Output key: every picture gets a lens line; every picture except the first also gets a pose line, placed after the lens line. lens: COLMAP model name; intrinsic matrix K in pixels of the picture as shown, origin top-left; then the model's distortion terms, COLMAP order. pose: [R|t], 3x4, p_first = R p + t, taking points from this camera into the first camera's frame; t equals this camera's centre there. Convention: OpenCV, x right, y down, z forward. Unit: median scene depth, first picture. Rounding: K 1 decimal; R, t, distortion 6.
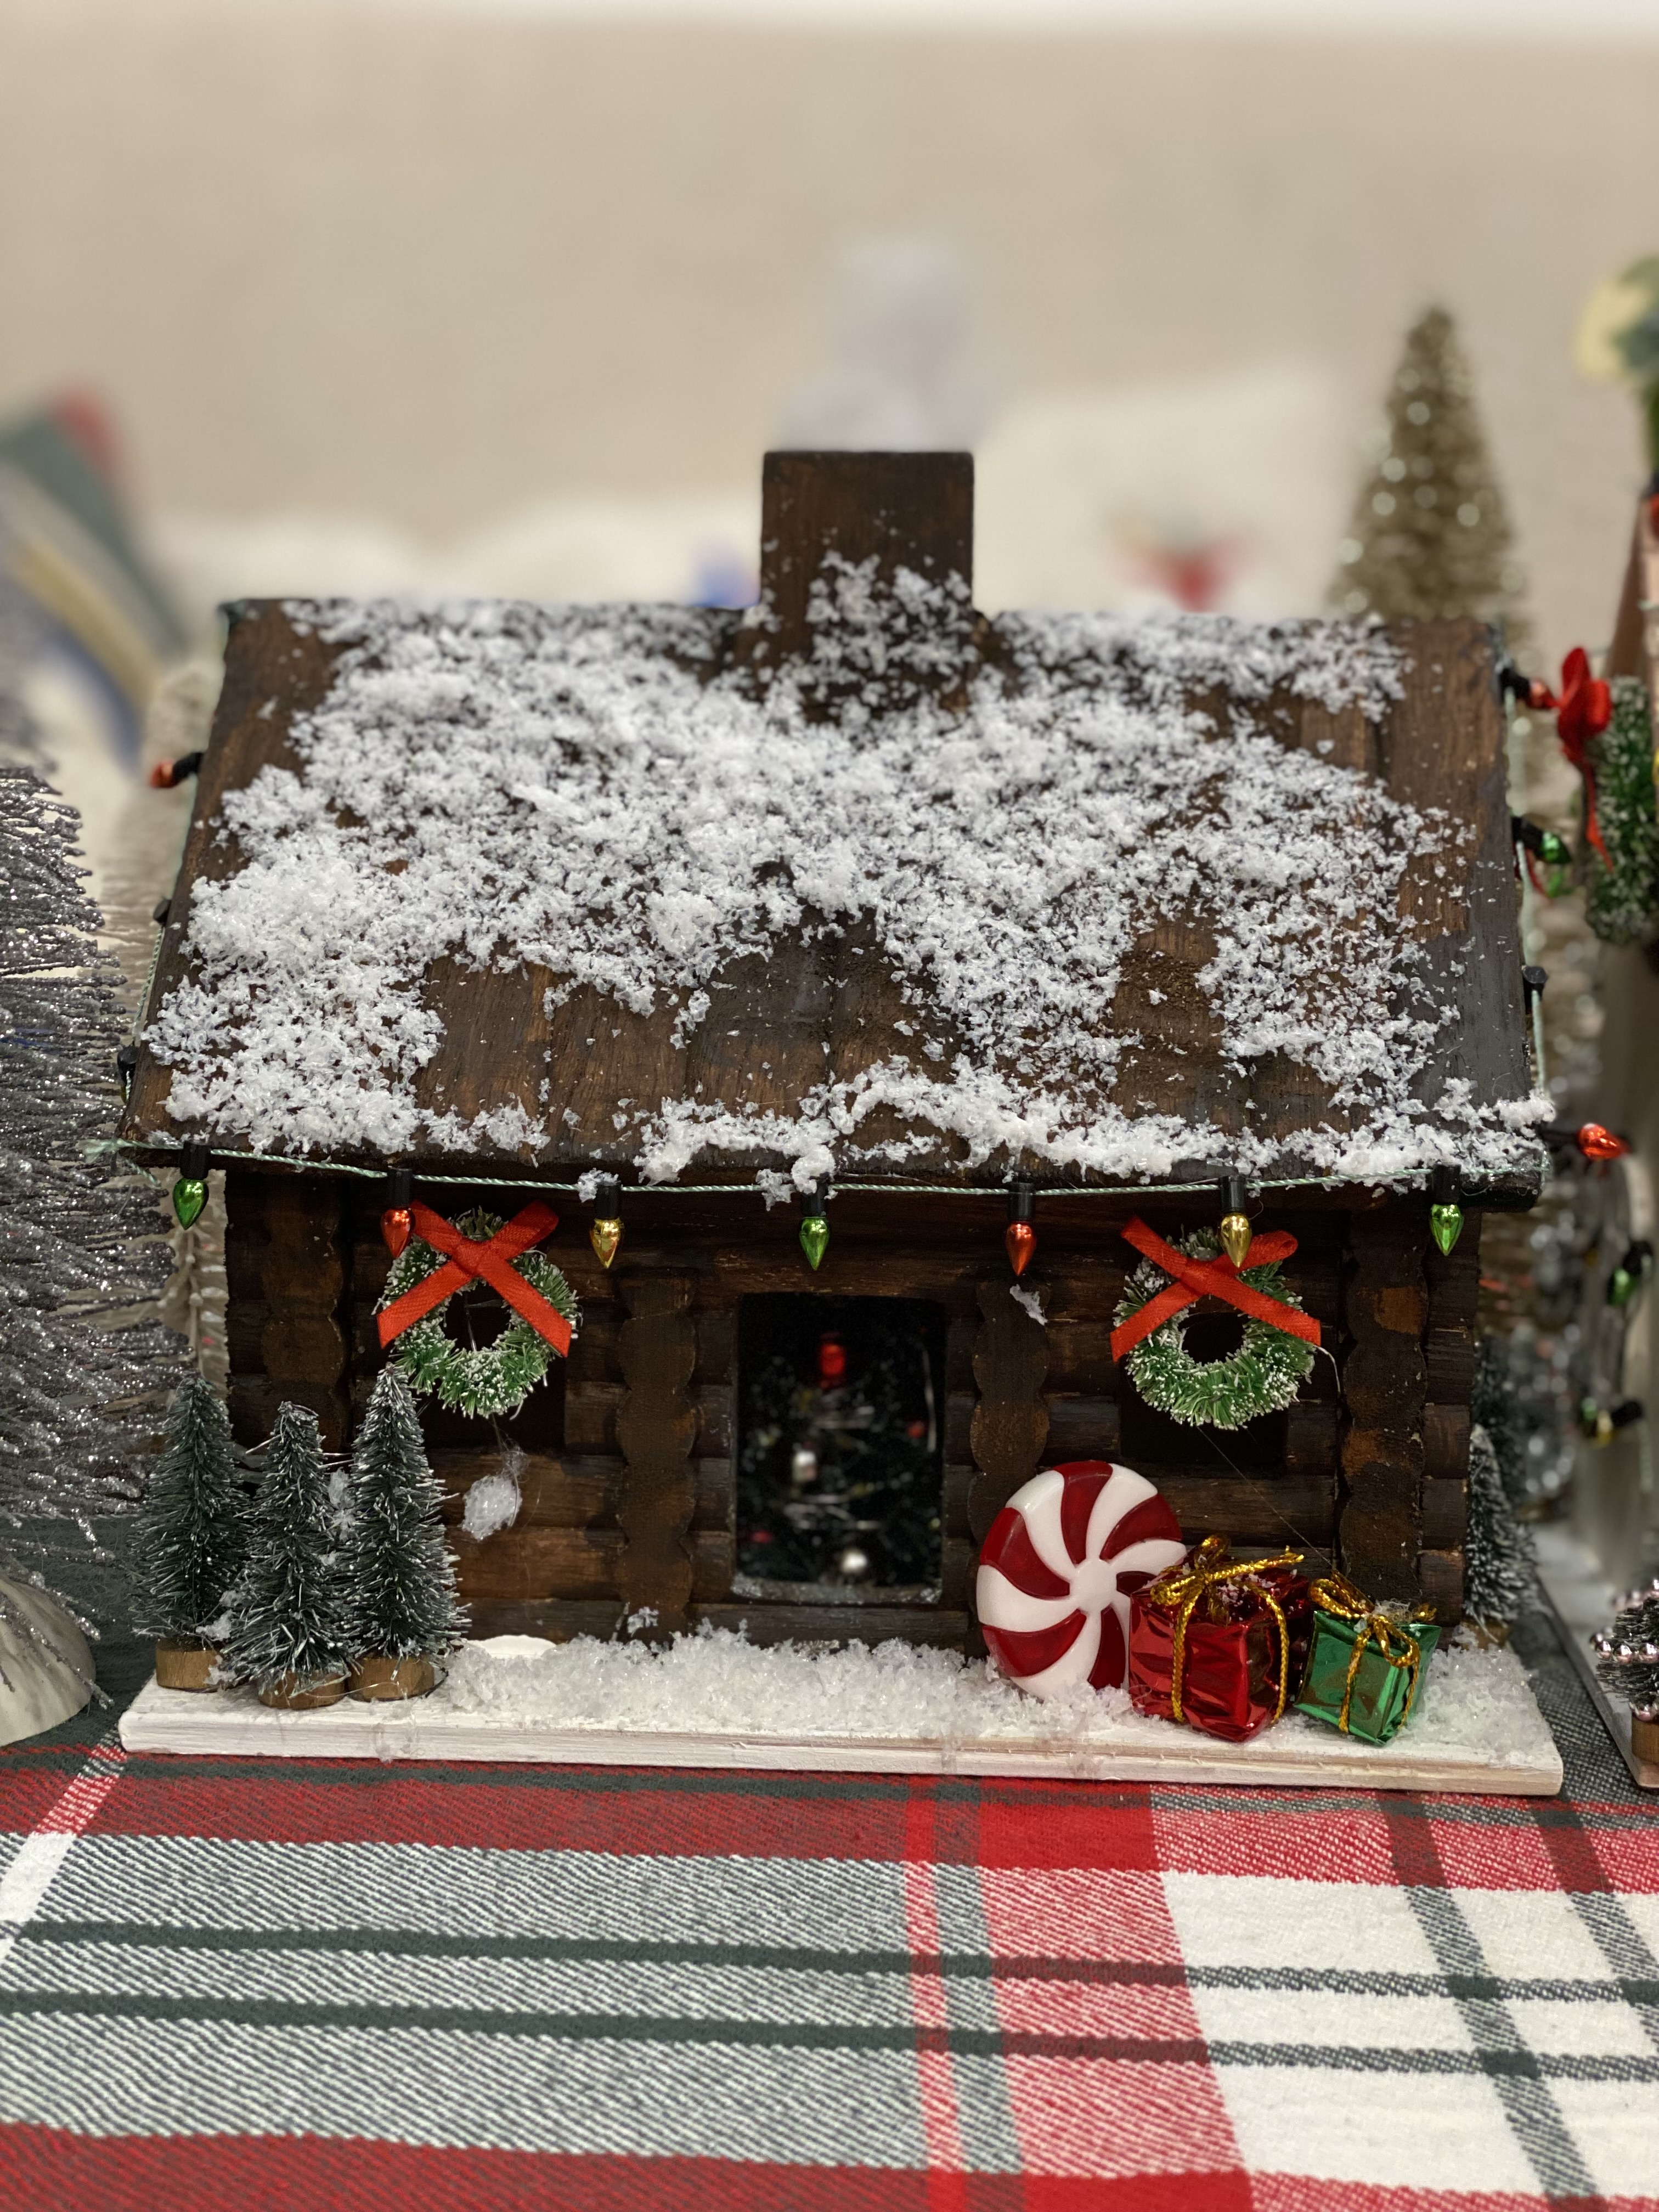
lens RADIAL K [[3354.1, 0, 838.6], [0, 3354.1, 1100.2], [0, 0, 1]] dist [-0.681791, 9.261655]
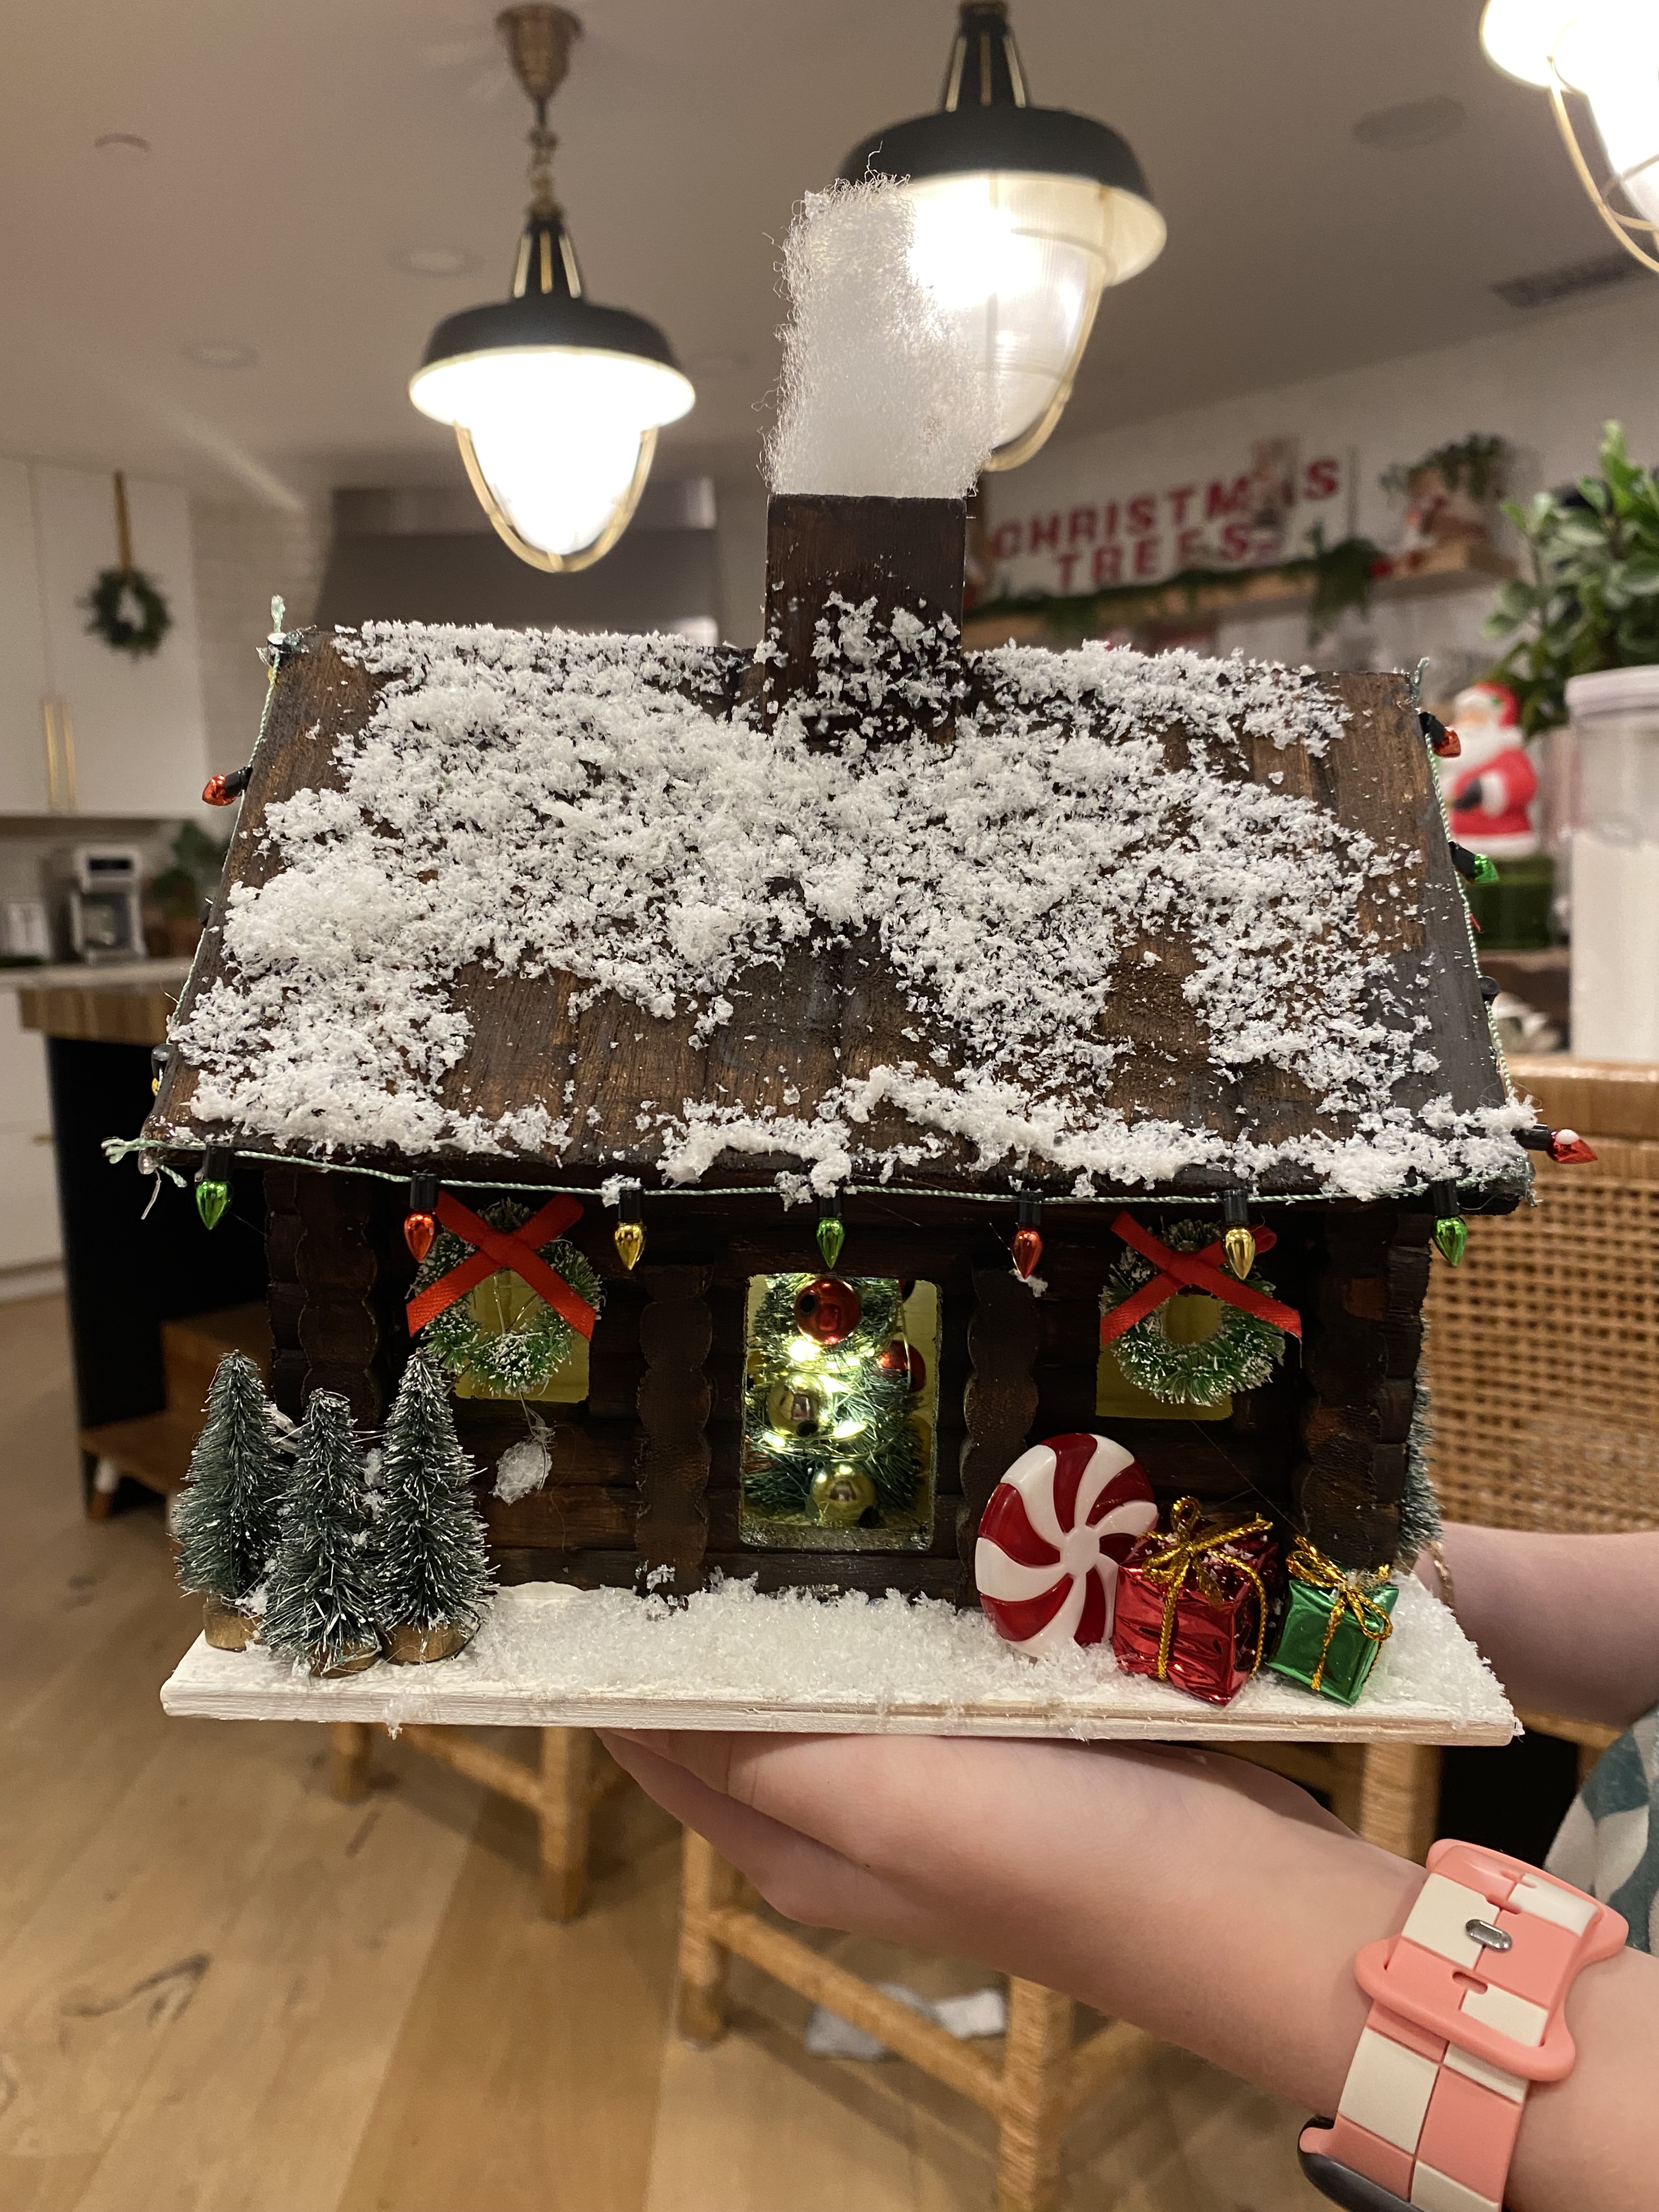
lens RADIAL K [[1654.8, 0, 829.5], [0, 1654.8, 1106.0], [0, 0, 1]] dist [0.001594, -0.001219]
pose [[0.998374, 0.004237, 0.056840, -0.035549], [-0.006853, 0.998922, 0.045915, -0.022426], [-0.056584, -0.046229, 0.997327, 0.469617]]
